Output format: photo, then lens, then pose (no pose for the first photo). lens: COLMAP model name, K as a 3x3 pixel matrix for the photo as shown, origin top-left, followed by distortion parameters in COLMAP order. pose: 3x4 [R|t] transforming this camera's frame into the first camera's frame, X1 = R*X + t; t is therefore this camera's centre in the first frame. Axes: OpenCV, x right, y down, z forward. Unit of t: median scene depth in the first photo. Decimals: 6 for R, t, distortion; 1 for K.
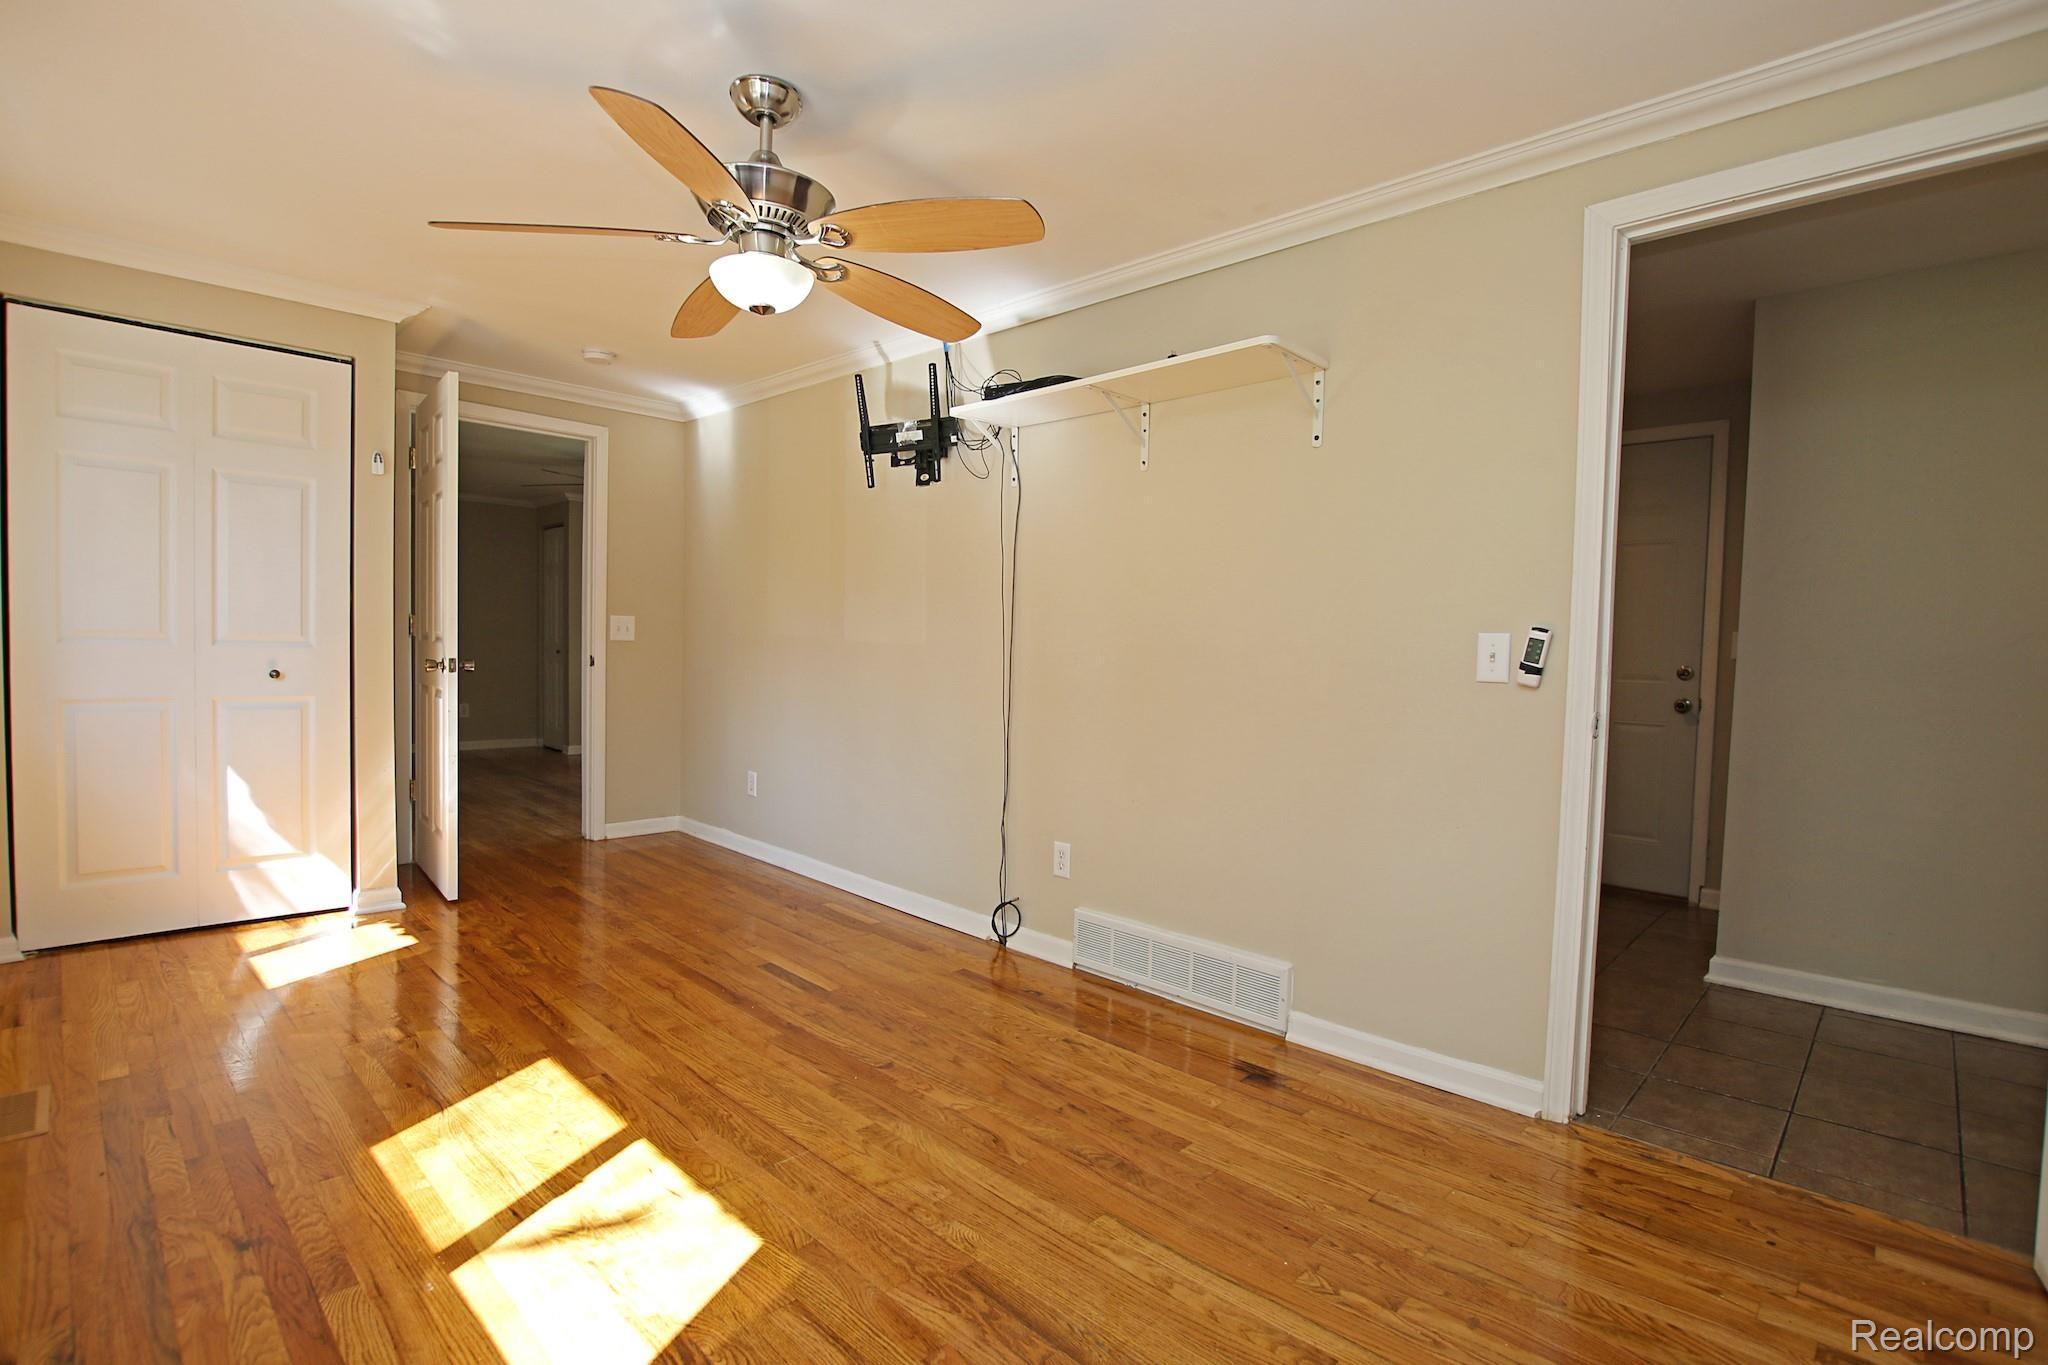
lens RADIAL K [[969.4, 0, 1023.5], [0, 969.4, 689.1], [0, 0, 1]] dist [-0.034920, 0.000535]
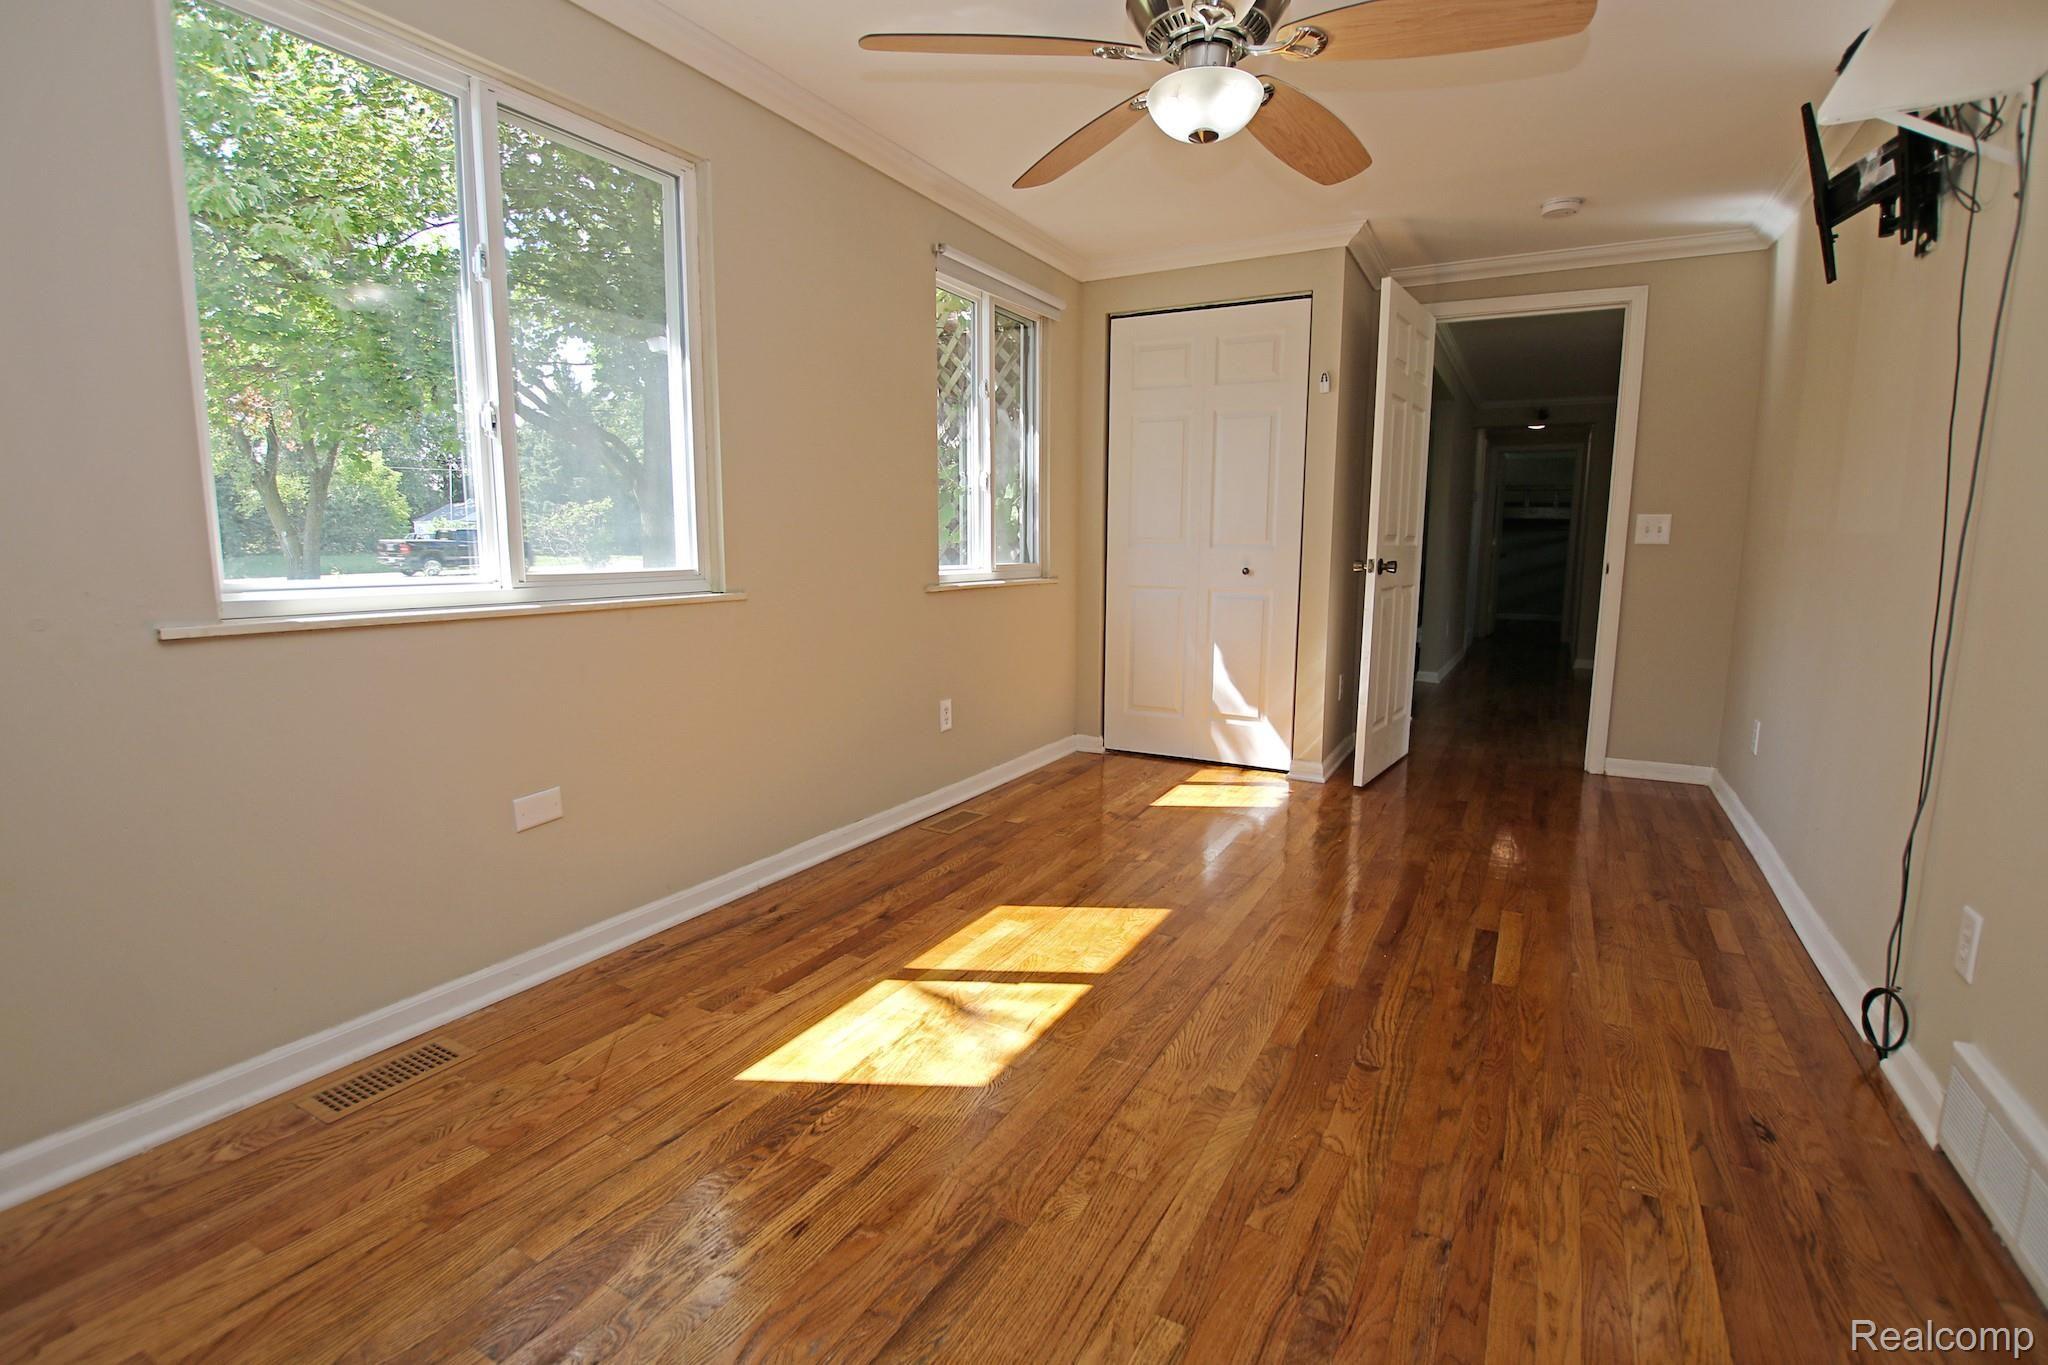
lens RADIAL K [[969.4, 0, 1023.5], [0, 969.4, 689.1], [0, 0, 1]] dist [-0.034920, 0.000535]
pose [[0.252576, 0.116781, -0.960504, 0.459532], [-0.043546, 0.993056, 0.109288, 0.013932], [0.966597, 0.014223, 0.255908, 0.488900]]
